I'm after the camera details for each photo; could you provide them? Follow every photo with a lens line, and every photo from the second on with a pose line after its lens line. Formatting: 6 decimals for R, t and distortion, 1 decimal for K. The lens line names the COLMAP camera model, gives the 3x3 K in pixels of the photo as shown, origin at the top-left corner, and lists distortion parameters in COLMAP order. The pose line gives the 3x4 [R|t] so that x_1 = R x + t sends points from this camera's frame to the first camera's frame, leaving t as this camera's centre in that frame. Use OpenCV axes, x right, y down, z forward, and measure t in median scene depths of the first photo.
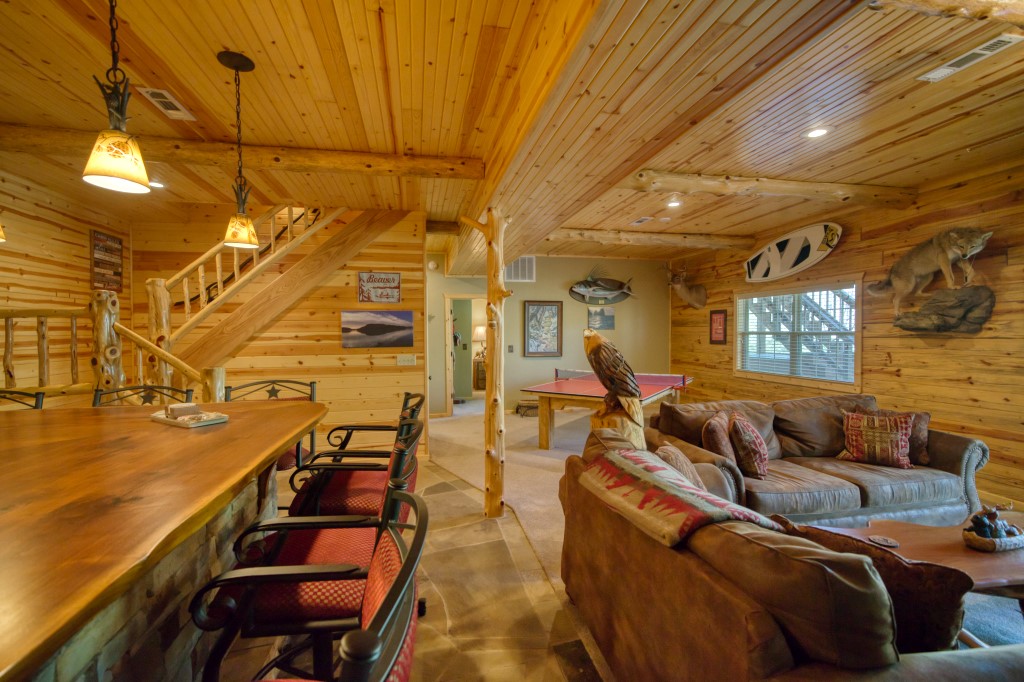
lens RADIAL K [[436.3, 0, 510.5], [0, 436.3, 339.6], [0, 0, 1]] dist [0.001743, 0.000012]
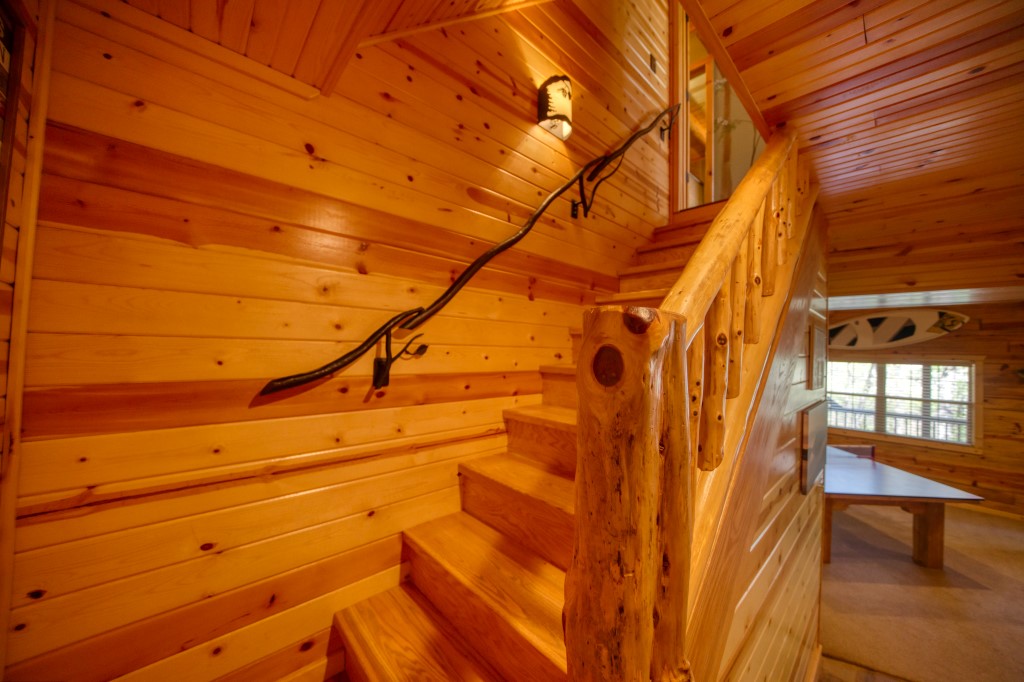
lens RADIAL K [[354.9, 0, 514.6], [0, 354.9, 340.3], [0, 0, 1]] dist [-0.026954, 0.002732]
pose [[0.862656, 0.048827, 0.503428, -0.743131], [-0.029708, 0.998503, -0.045937, -0.101956], [-0.504917, 0.024672, 0.862815, 0.752757]]
